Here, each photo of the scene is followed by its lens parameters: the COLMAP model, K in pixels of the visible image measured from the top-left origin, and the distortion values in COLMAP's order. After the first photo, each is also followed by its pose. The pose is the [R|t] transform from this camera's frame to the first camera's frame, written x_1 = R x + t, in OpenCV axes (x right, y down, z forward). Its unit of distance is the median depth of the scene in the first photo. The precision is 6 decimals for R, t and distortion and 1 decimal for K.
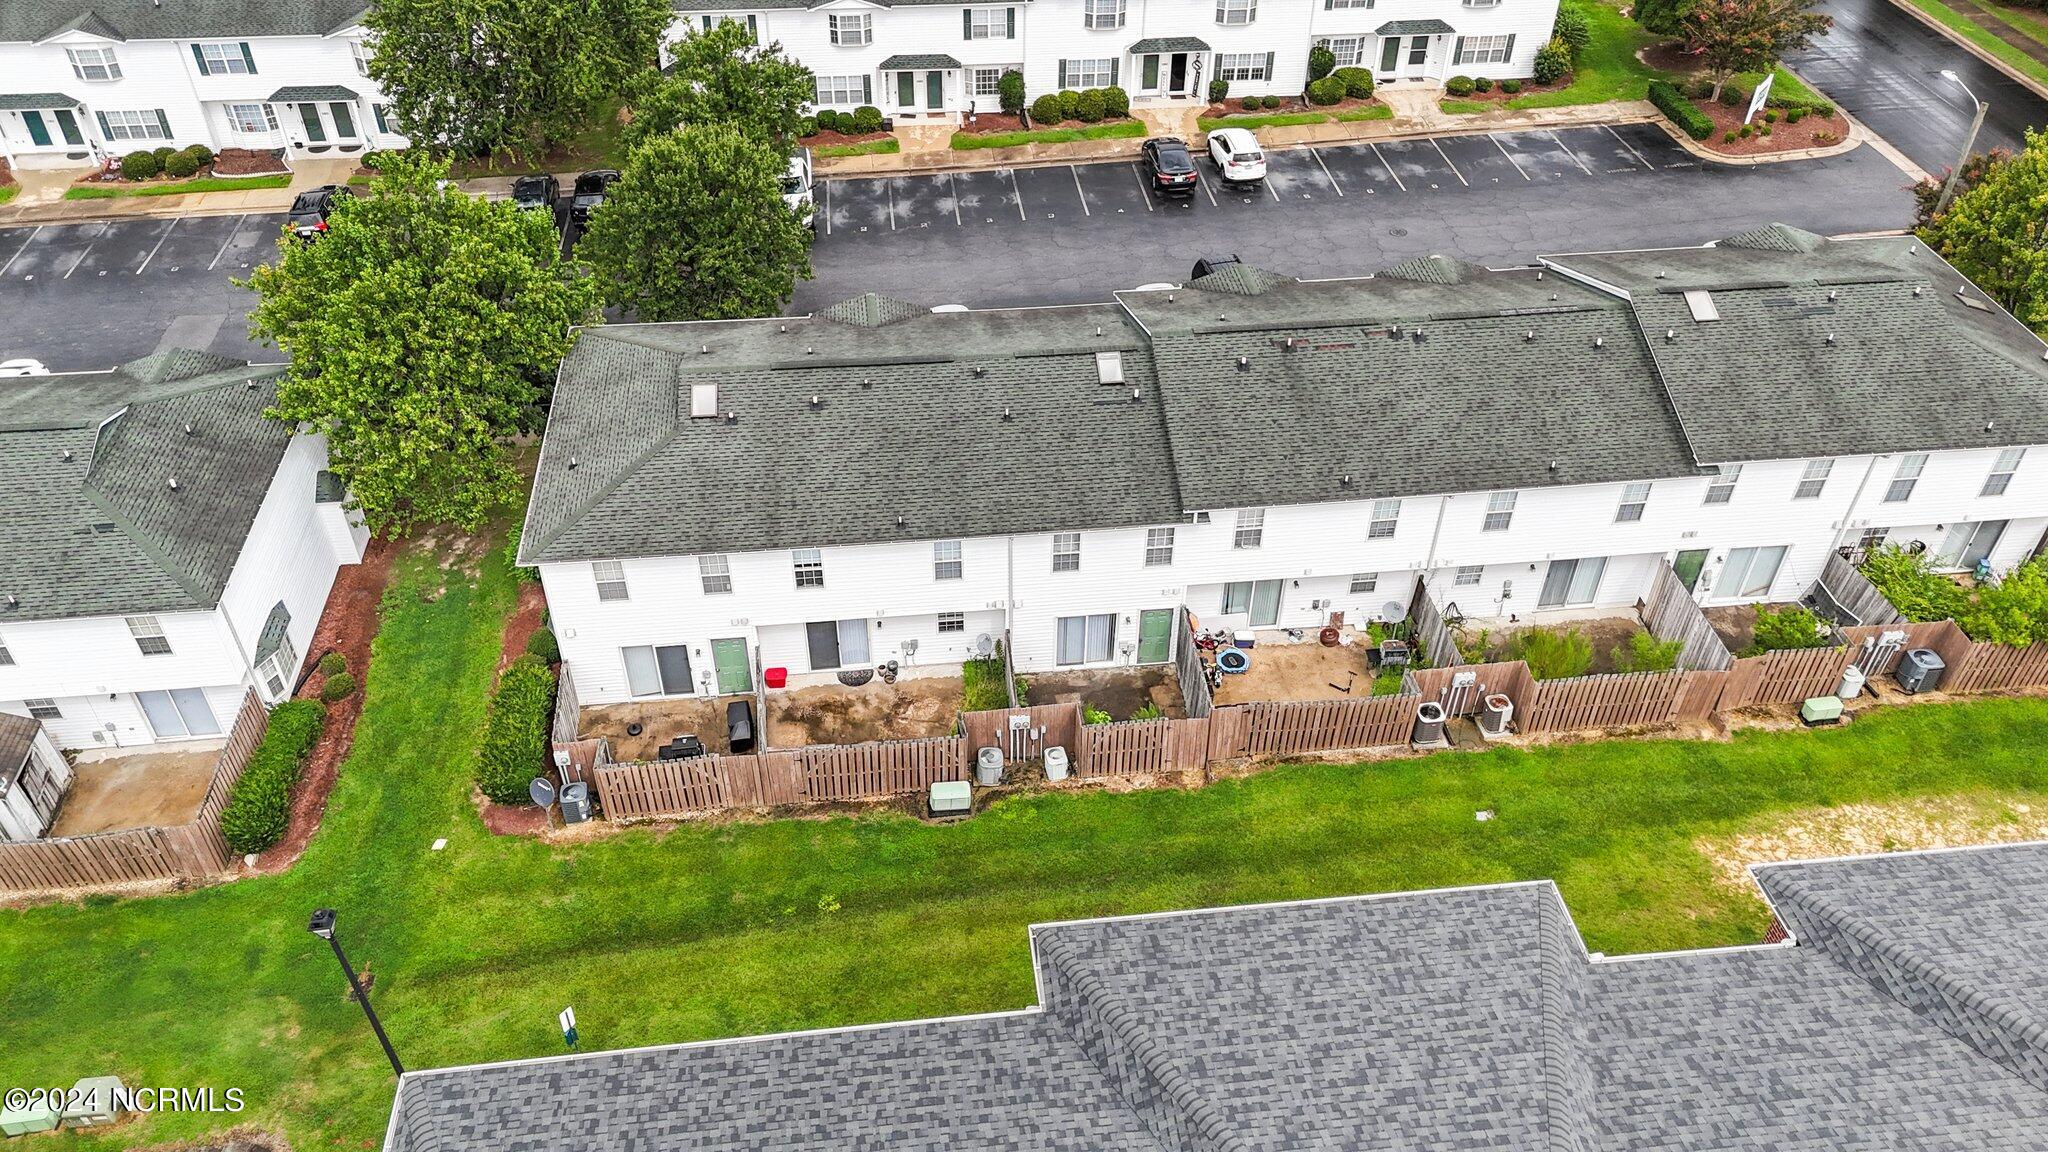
lens RADIAL K [[1516.1, 0, 1024.0], [0, 1516.1, 576.0], [0, 0, 1]] dist [0.074644, -0.060642]
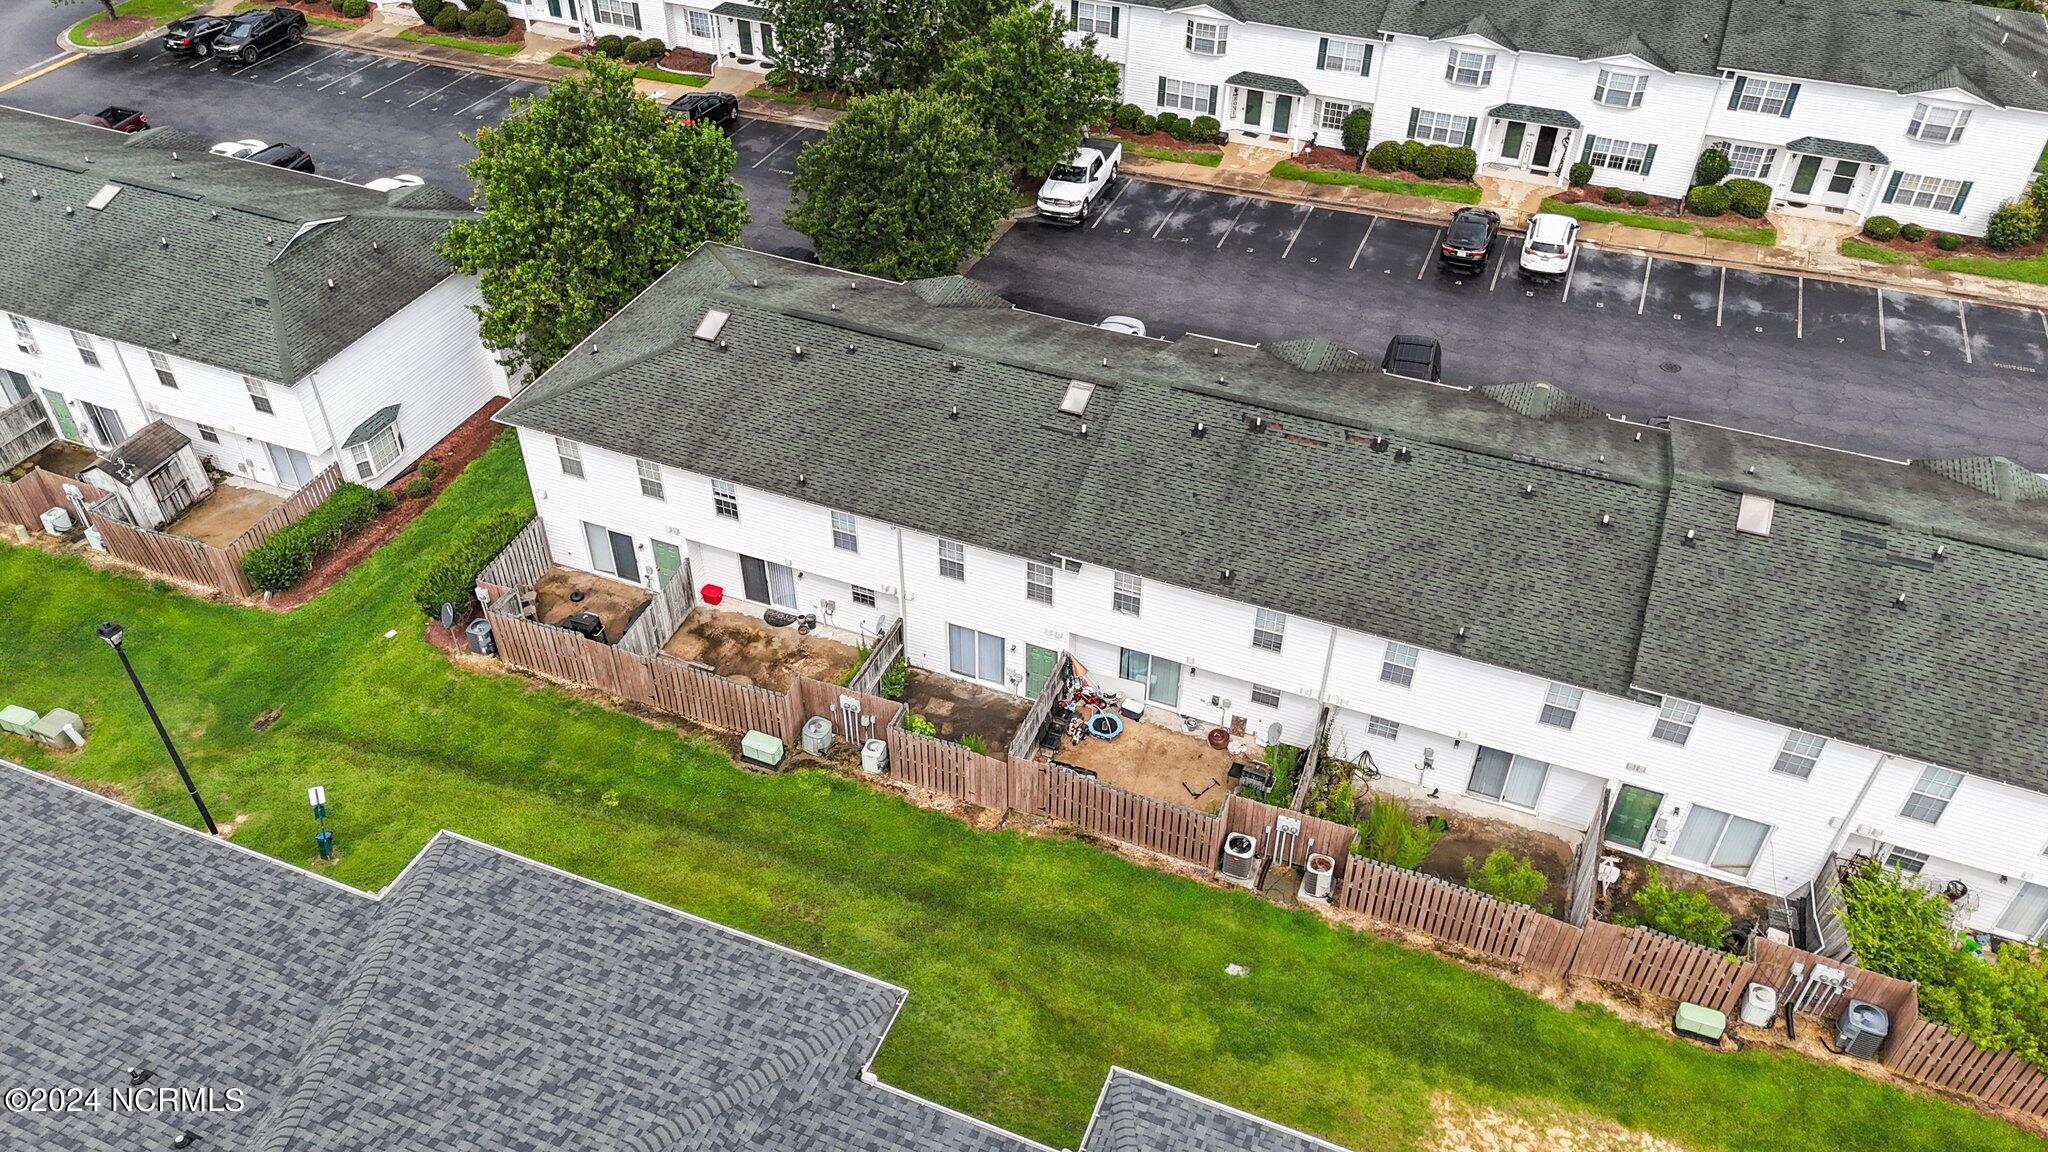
lens RADIAL K [[1516.1, 0, 1024.0], [0, 1516.1, 576.0], [0, 0, 1]] dist [0.074644, -0.060642]
pose [[0.879072, 0.304400, -0.366843, 0.262197], [-0.305871, 0.950442, 0.055696, -0.045064], [0.365617, 0.063246, 0.928614, 0.056715]]
